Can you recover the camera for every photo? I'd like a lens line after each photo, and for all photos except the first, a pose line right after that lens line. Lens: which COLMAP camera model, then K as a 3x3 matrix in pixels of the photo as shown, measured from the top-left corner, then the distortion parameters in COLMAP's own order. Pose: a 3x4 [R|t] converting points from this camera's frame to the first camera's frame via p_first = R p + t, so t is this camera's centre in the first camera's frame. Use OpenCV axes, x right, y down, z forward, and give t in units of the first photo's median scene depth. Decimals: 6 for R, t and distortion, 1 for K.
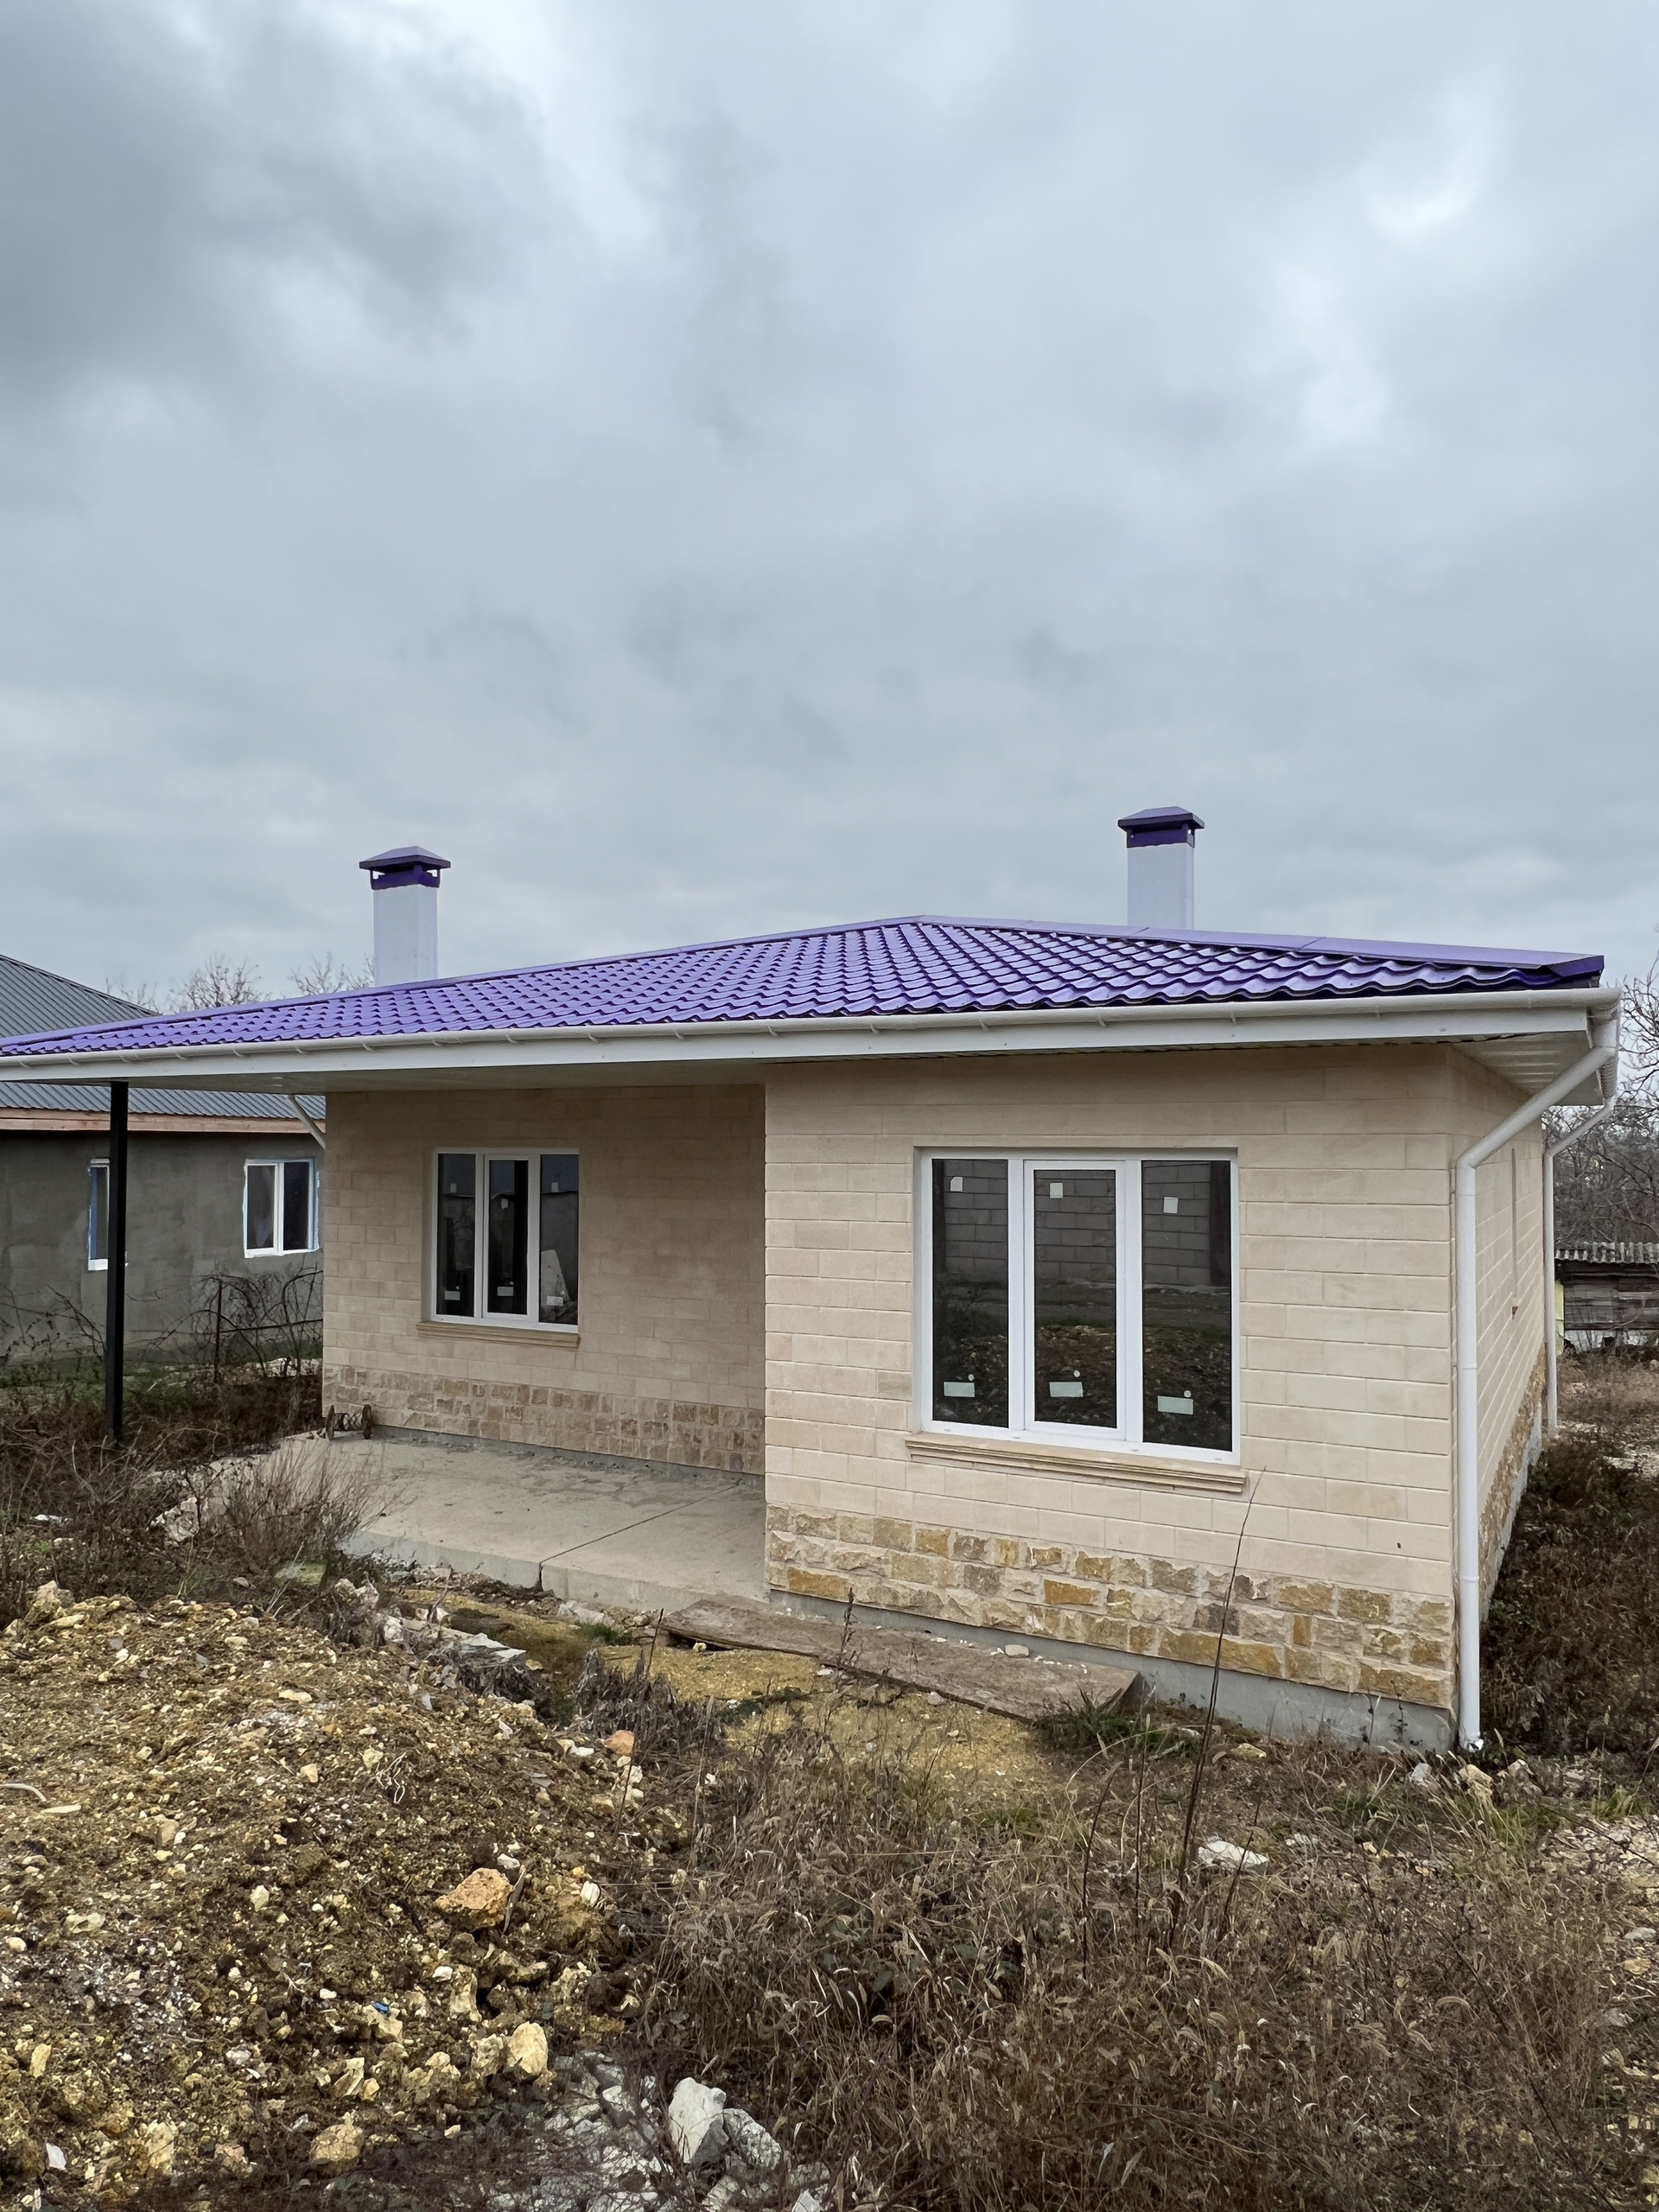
lens RADIAL K [[1427.3, 0, 829.5], [0, 1427.3, 1106.0], [0, 0, 1]] dist [-0.006203, -0.001138]
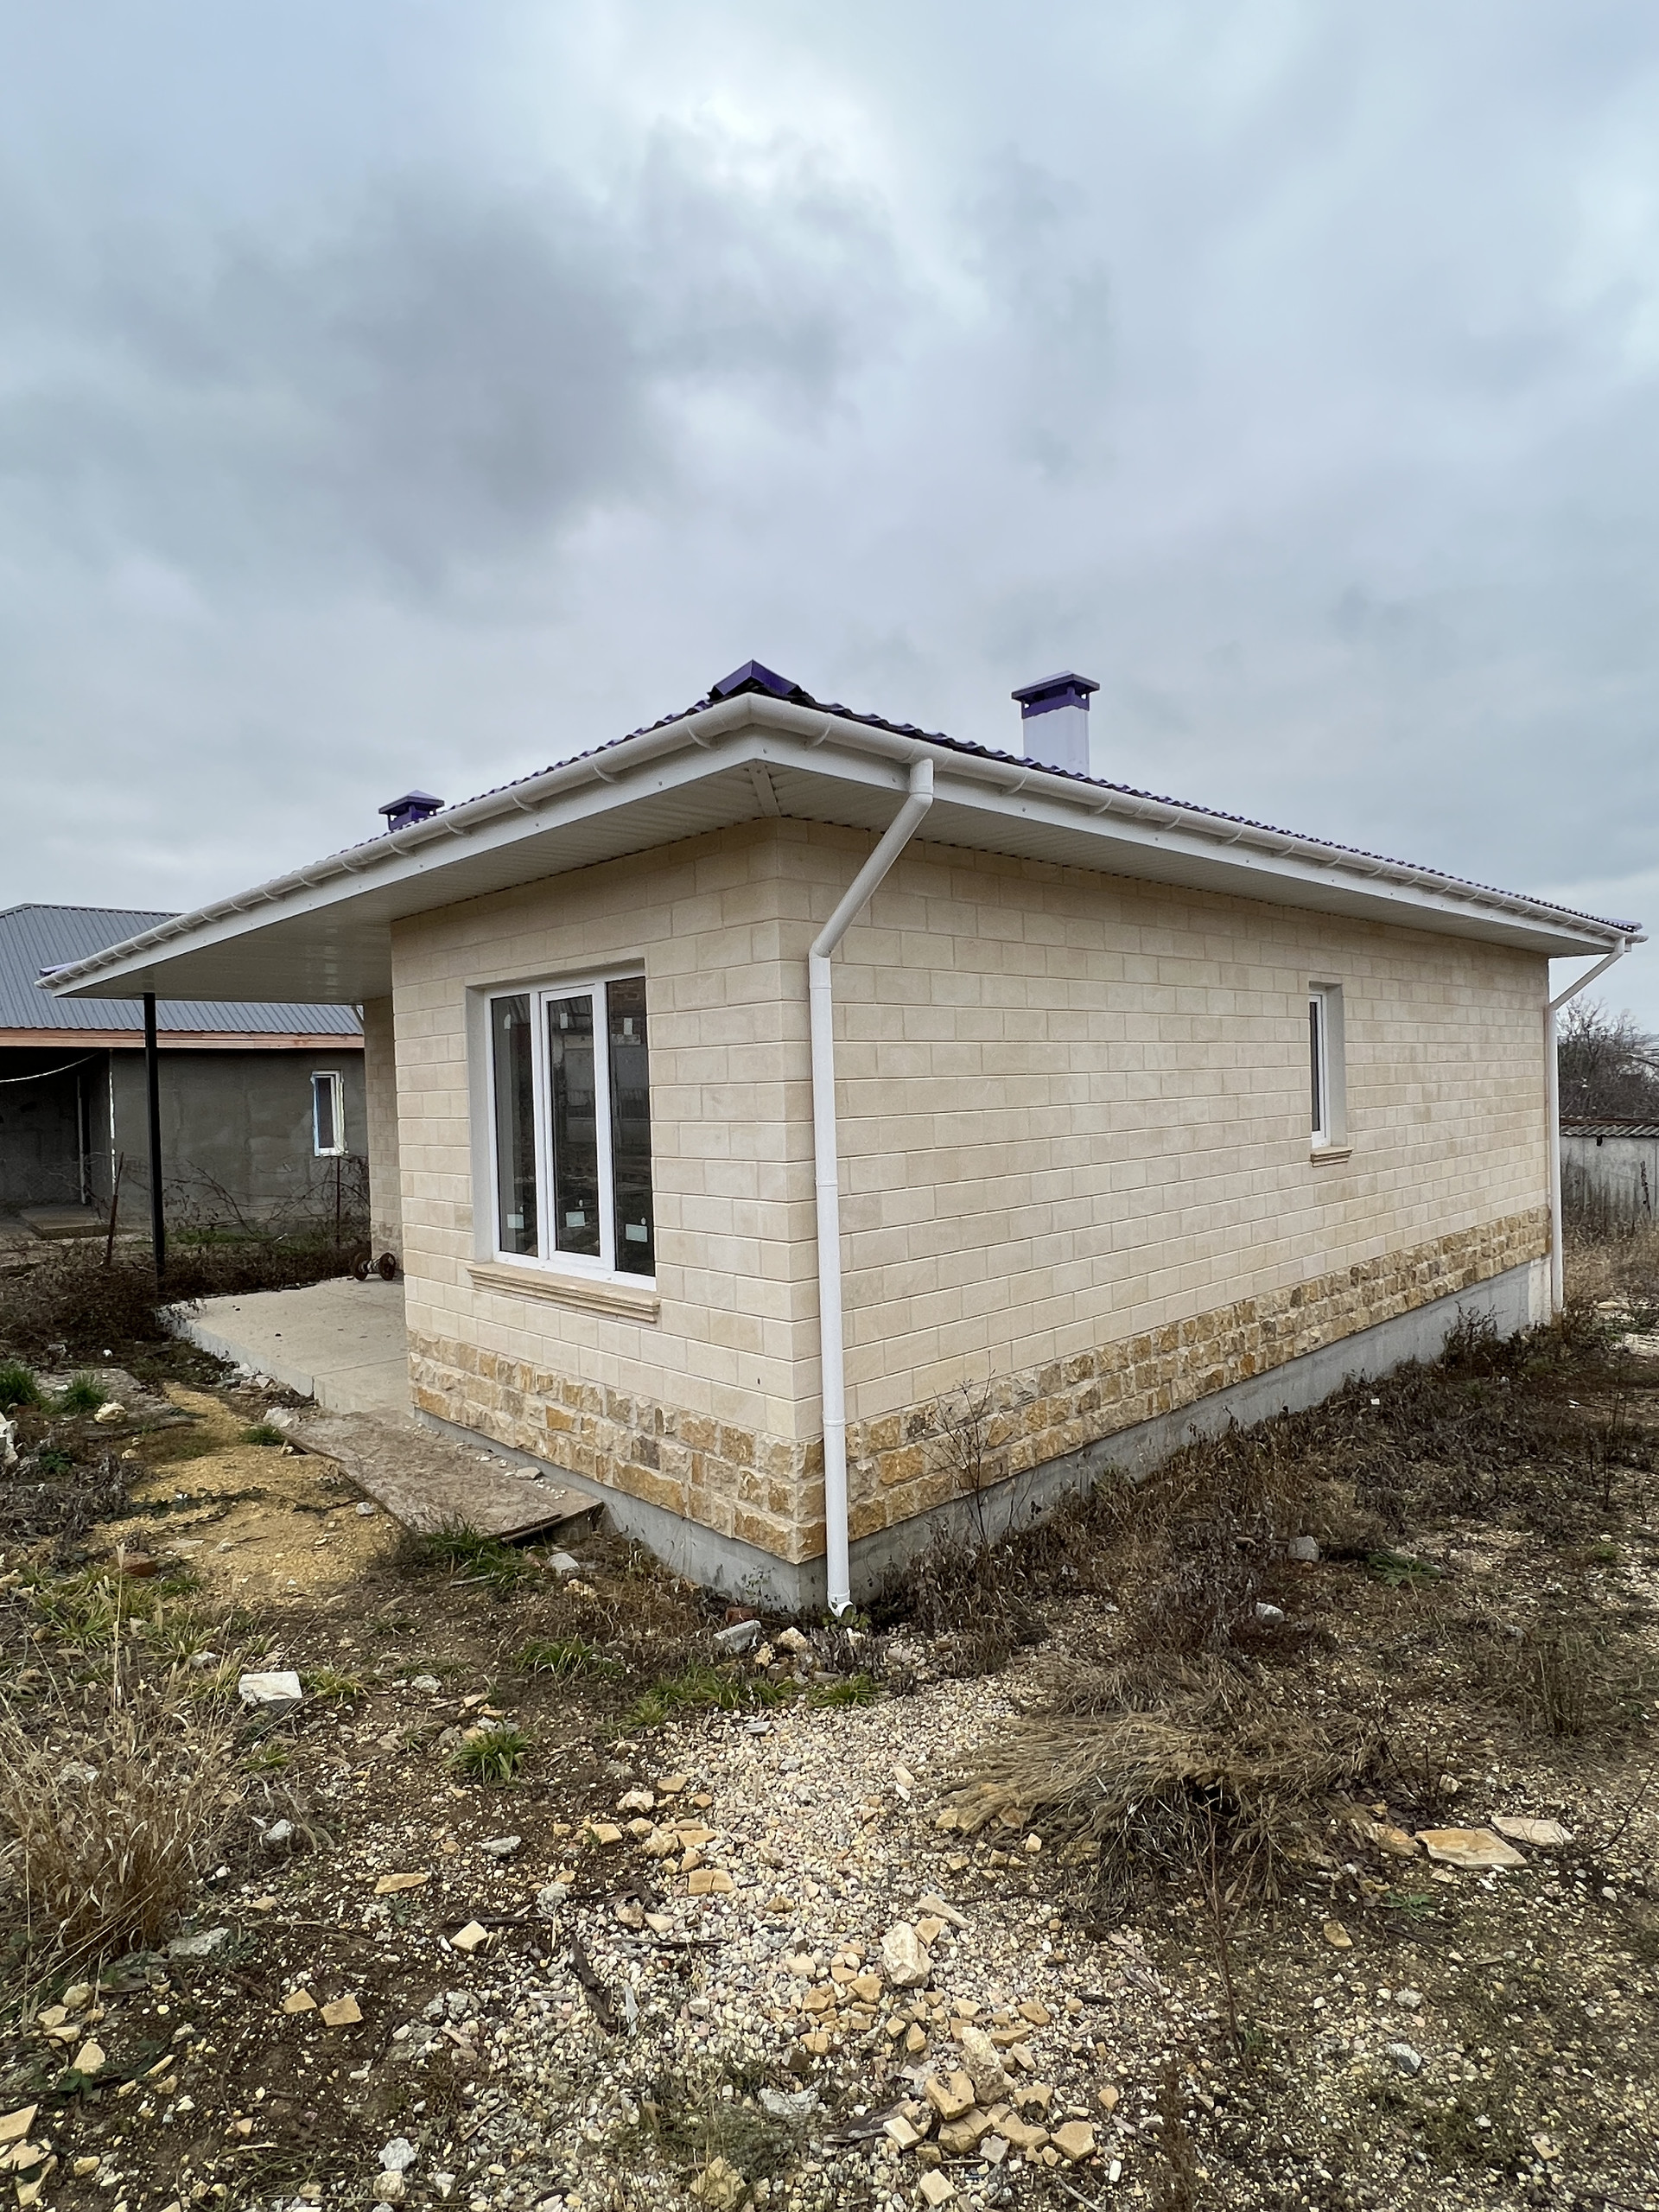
lens RADIAL K [[1172.2, 0, 829.5], [0, 1172.2, 1106.0], [0, 0, 1]] dist [-0.007307, -0.000879]
pose [[0.955130, -0.025423, -0.295095, 0.595395], [0.041435, 0.997981, 0.048133, 0.089993], [0.293276, -0.058201, 0.954255, 0.282753]]
